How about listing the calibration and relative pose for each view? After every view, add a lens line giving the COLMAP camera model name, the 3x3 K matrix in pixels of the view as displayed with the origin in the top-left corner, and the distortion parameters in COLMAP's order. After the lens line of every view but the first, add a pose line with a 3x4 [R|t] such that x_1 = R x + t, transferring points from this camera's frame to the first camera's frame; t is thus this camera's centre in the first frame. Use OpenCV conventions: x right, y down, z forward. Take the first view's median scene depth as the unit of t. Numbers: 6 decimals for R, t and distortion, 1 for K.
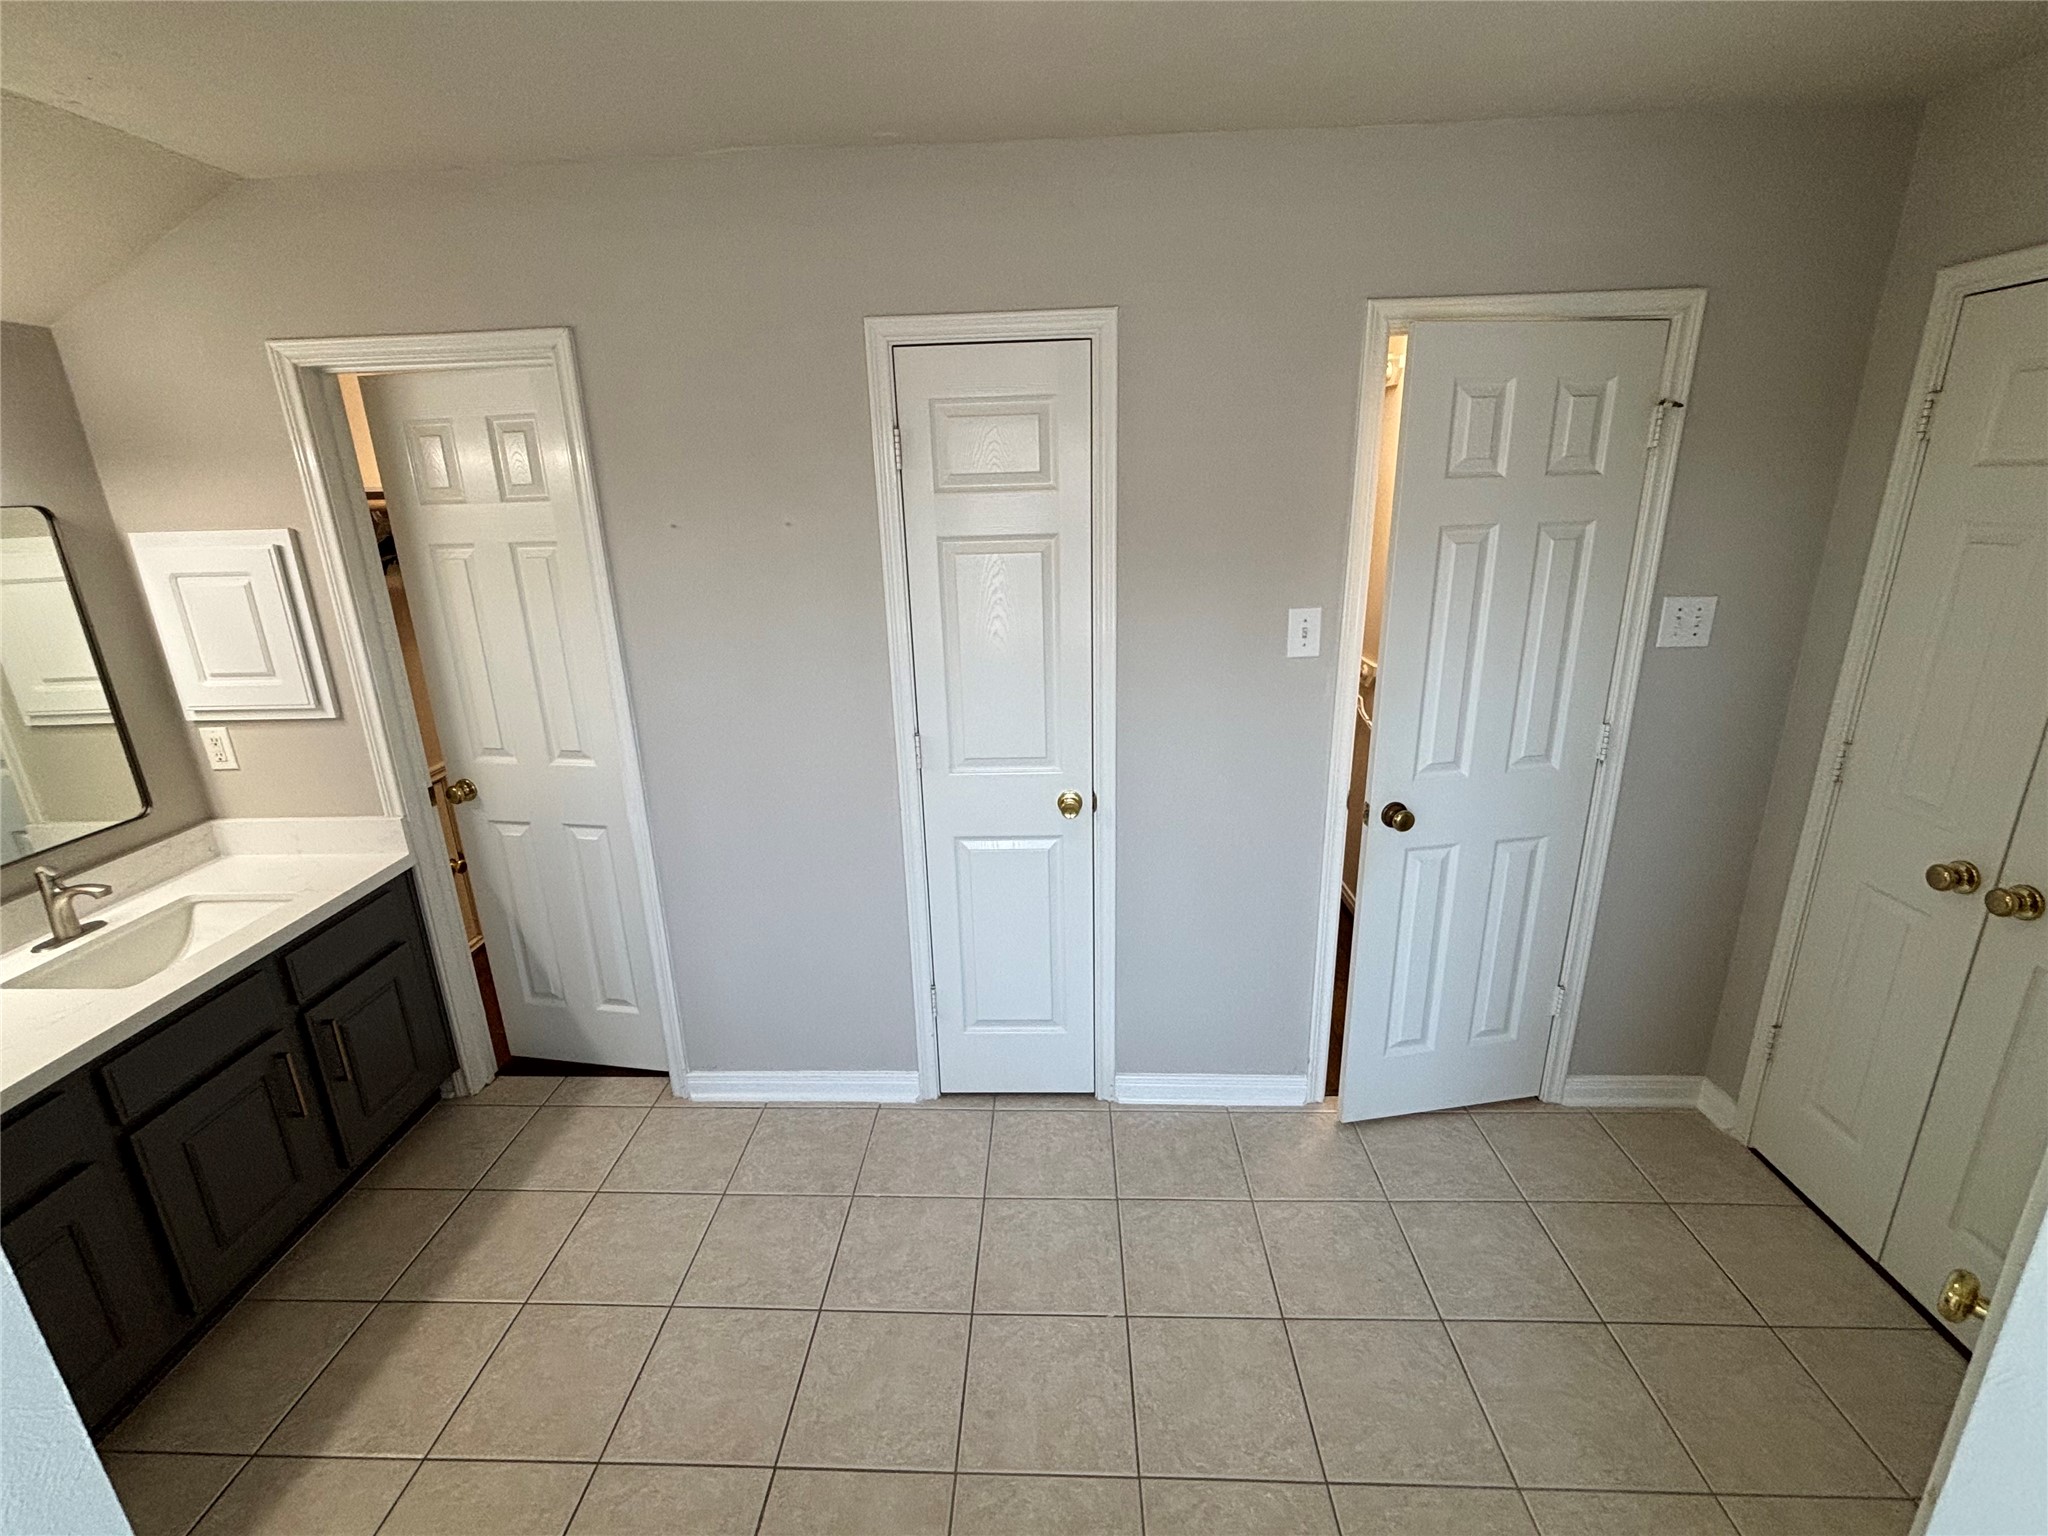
lens RADIAL K [[909.2, 0, 1017.9], [0, 909.2, 767.0], [0, 0, 1]] dist [-0.000015, -0.000415]
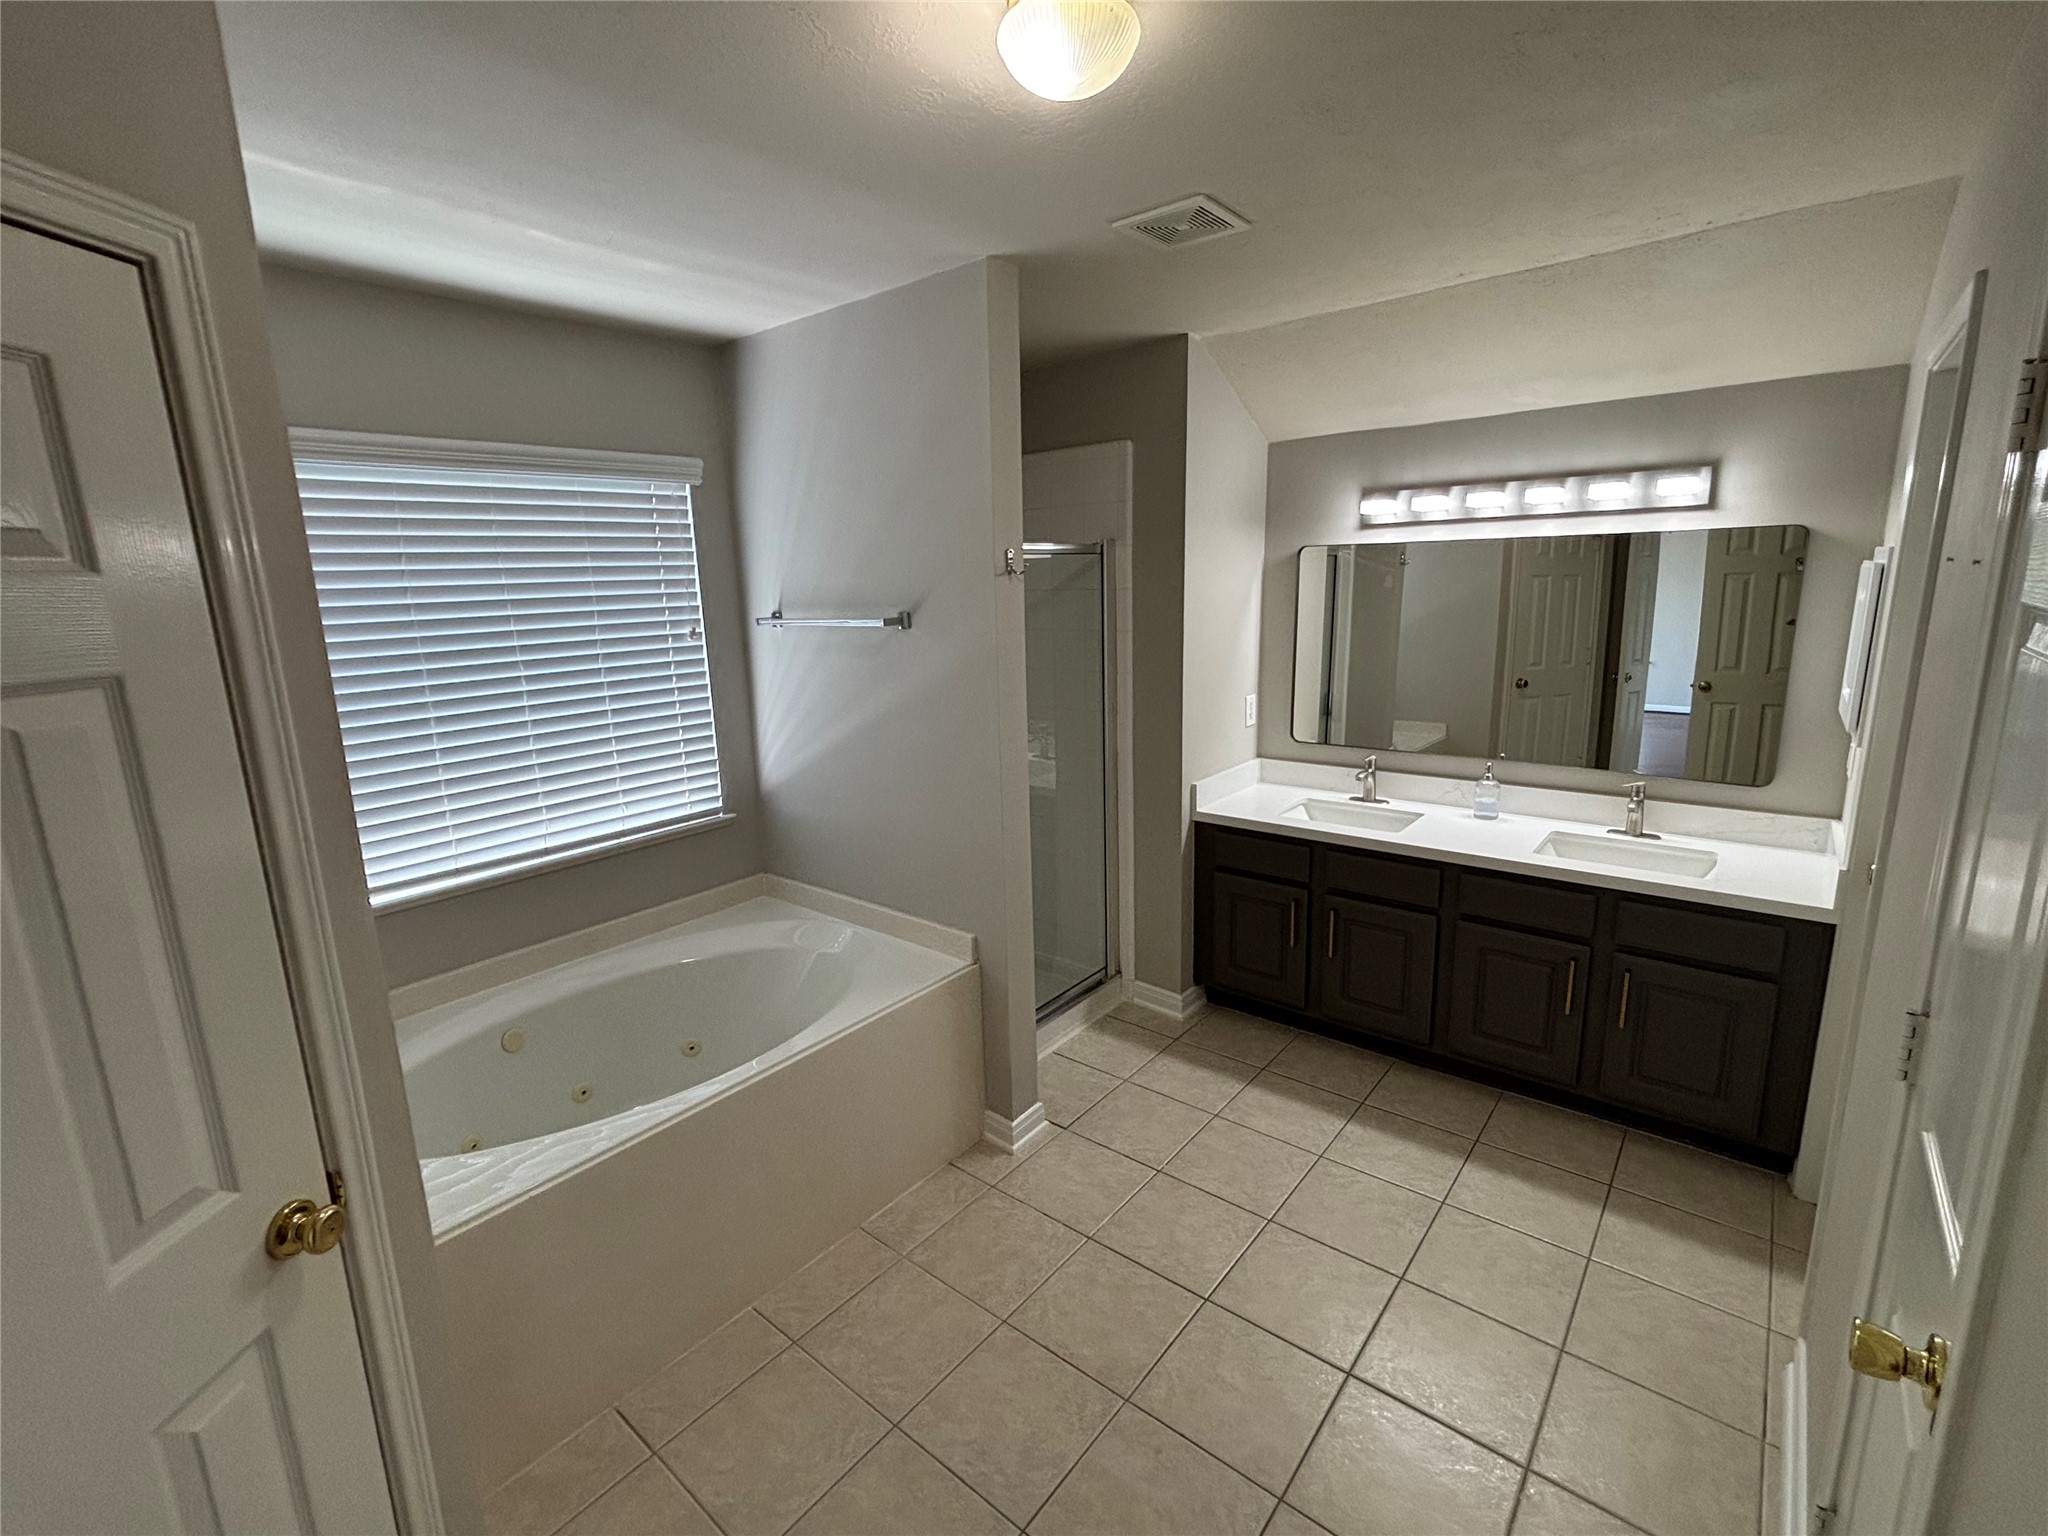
lens RADIAL K [[909.2, 0, 1014.4], [0, 909.2, 761.1], [0, 0, 1]] dist [-0.000015, -0.000415]
pose [[-0.615657, 0.206445, -0.760492, 0.544228], [-0.183689, 0.900889, 0.393264, -0.271809], [0.766306, 0.381810, -0.516717, 0.896039]]
